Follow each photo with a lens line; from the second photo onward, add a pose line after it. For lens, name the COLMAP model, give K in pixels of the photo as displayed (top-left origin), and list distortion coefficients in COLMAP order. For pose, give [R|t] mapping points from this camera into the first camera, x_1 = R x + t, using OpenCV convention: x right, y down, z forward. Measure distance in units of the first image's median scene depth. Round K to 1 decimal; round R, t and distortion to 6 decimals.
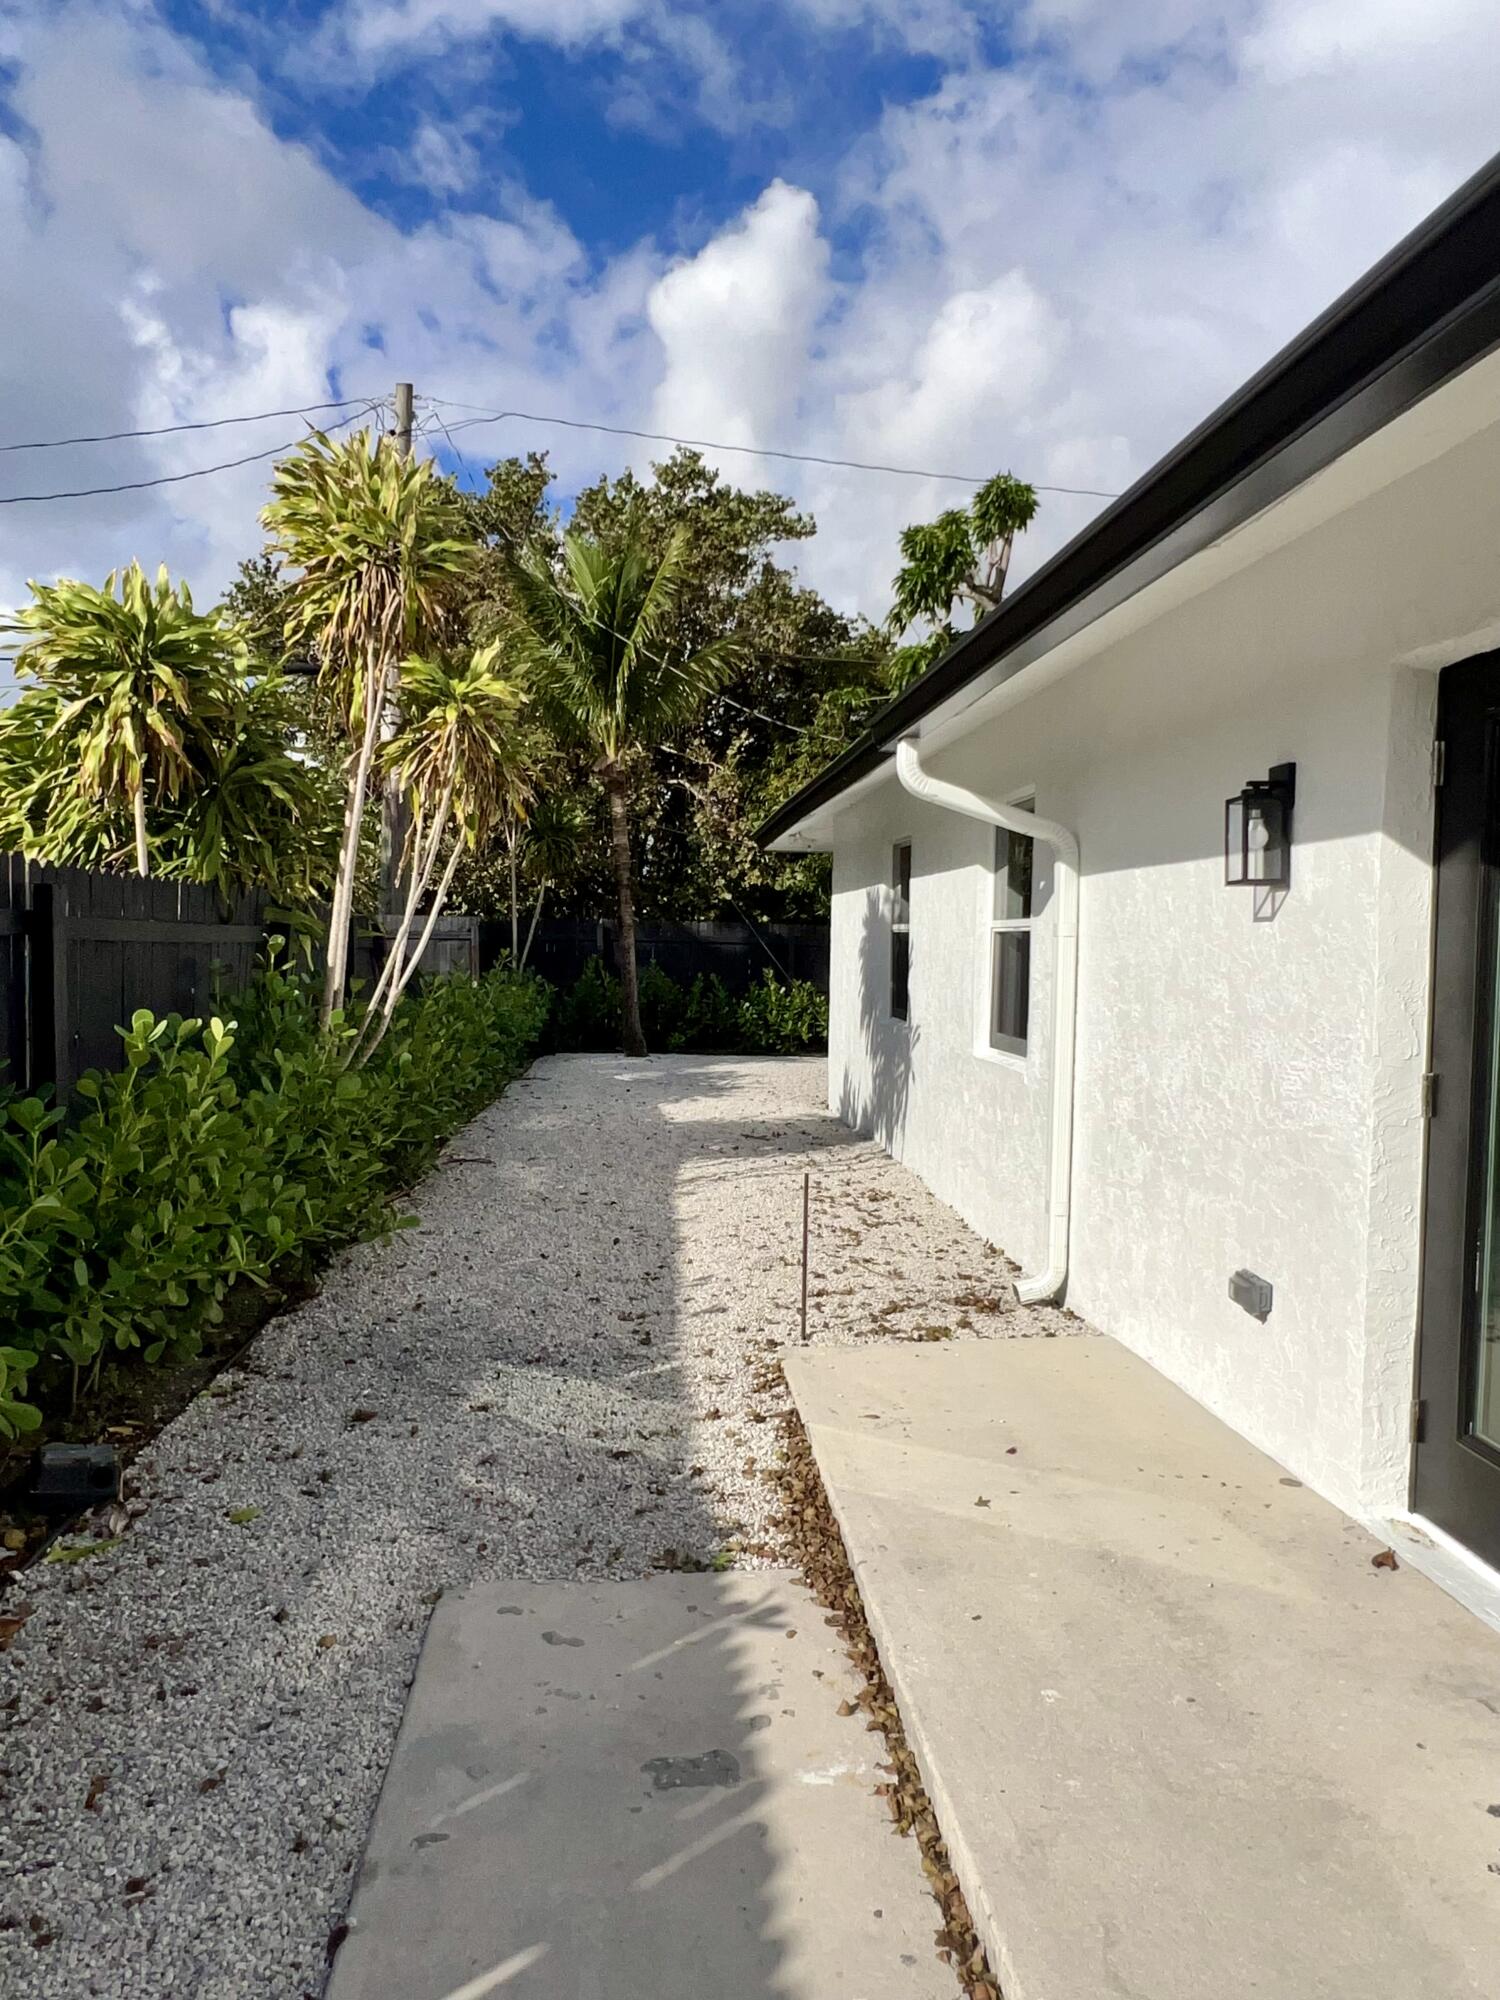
lens RADIAL K [[1332.9, 0, 750.0], [0, 1332.9, 1000.0], [0, 0, 1]] dist [-0.000626, -0.003388]
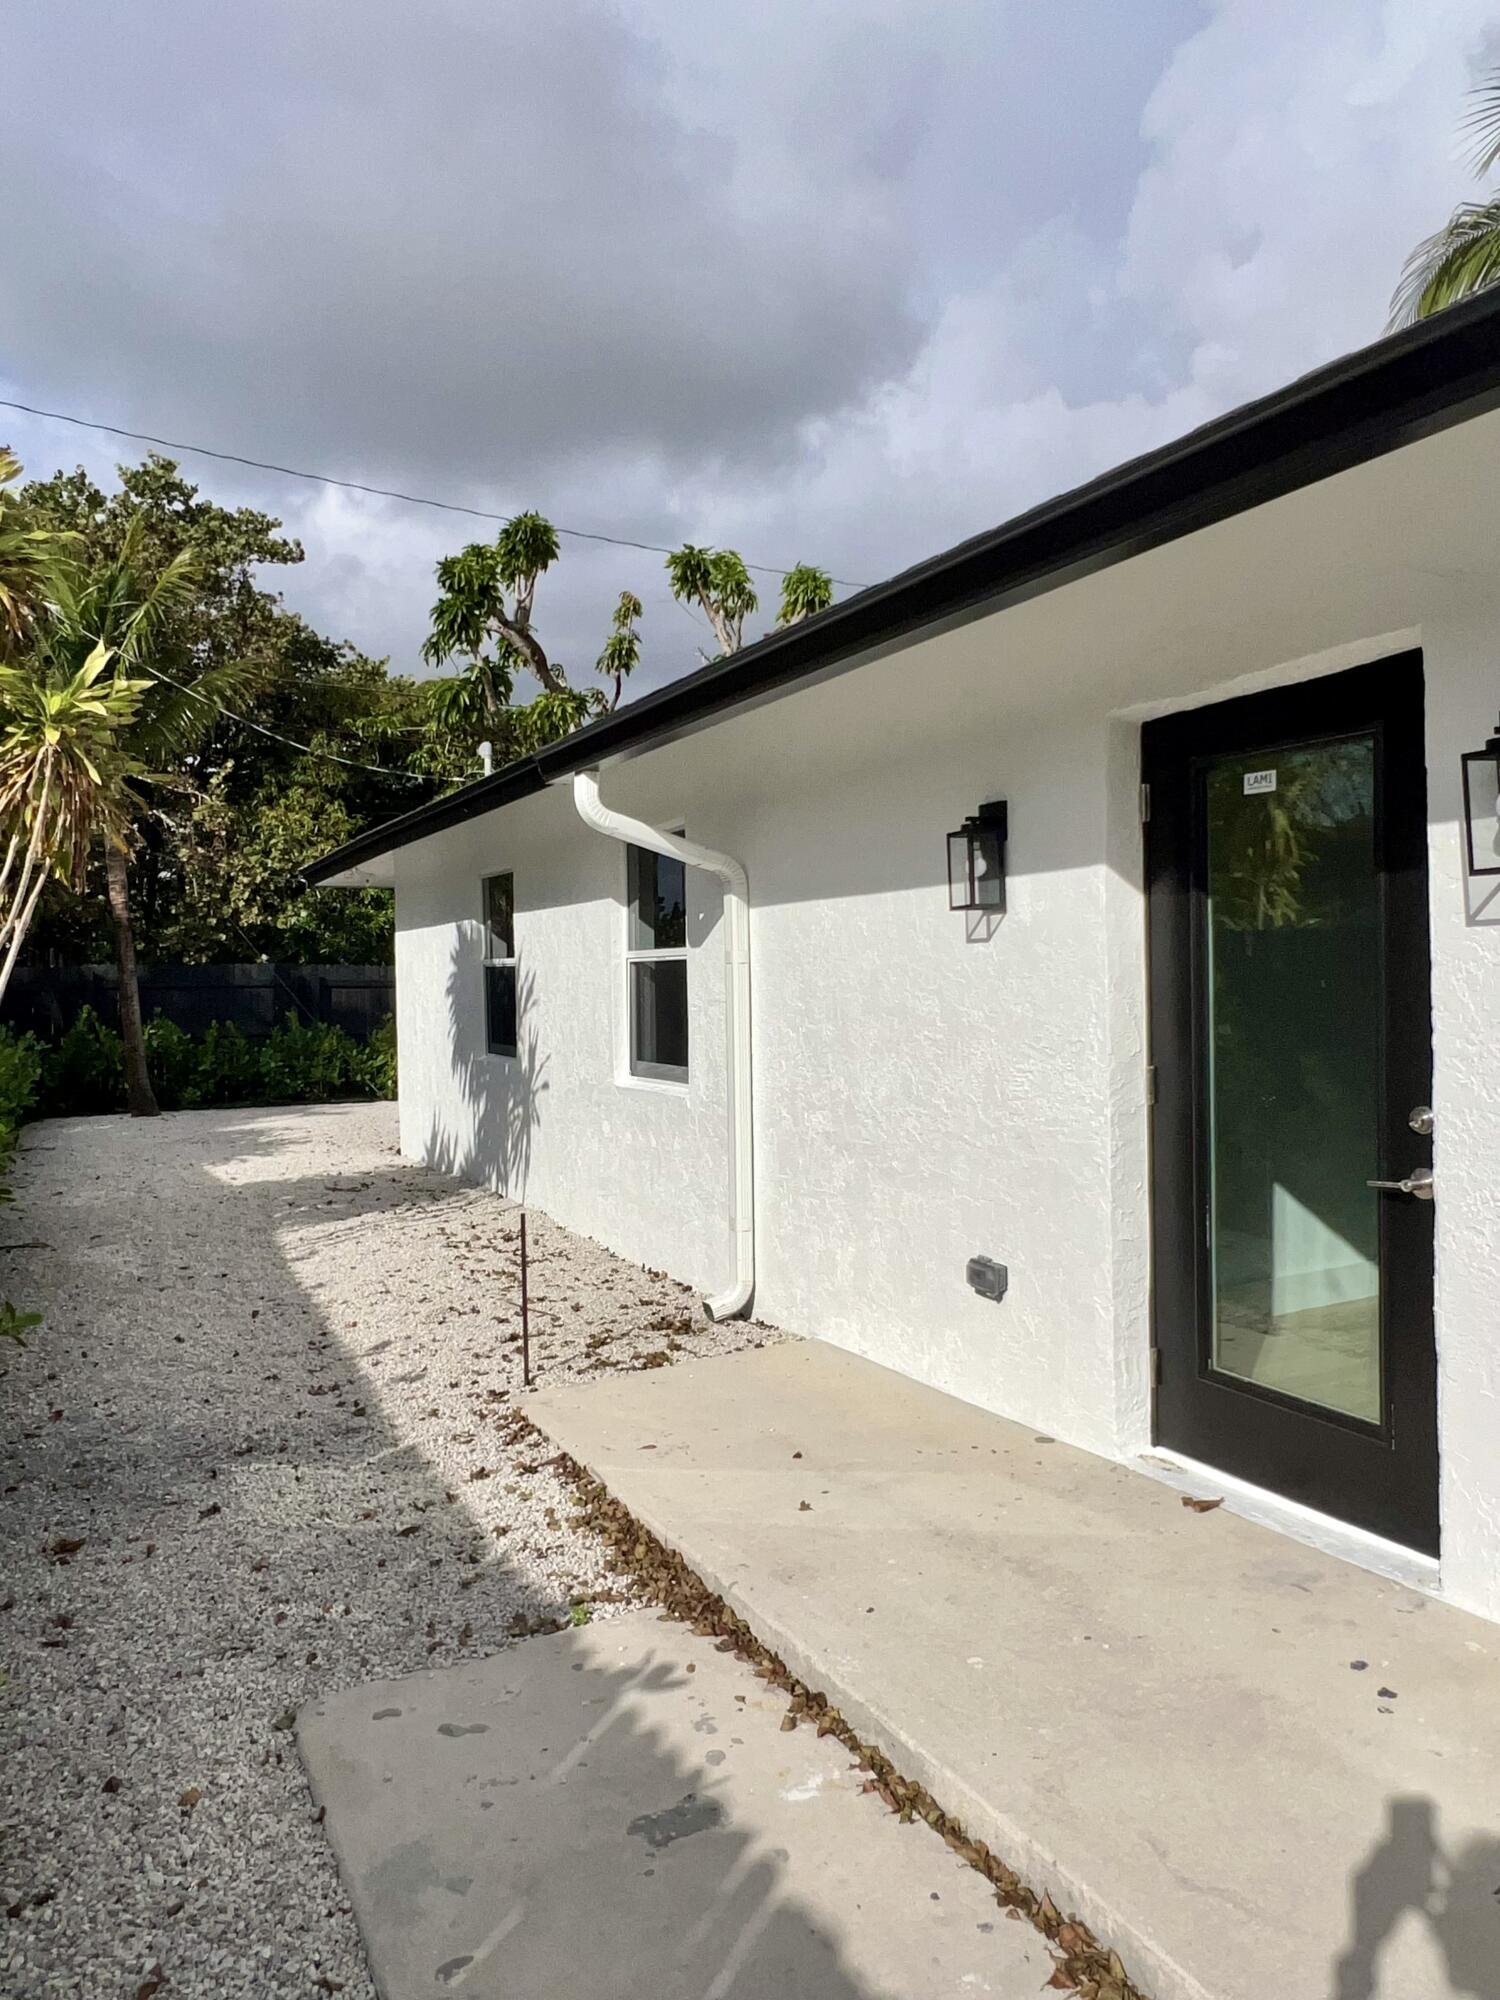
lens RADIAL K [[1338.1, 0, 750.0], [0, 1338.1, 1000.0], [0, 0, 1]] dist [-0.002612, 0.001363]
pose [[0.928059, -0.042775, 0.369968, -0.176266], [0.052250, 0.998512, -0.015624, -0.002422], [-0.368749, 0.033830, 0.928913, 0.025904]]
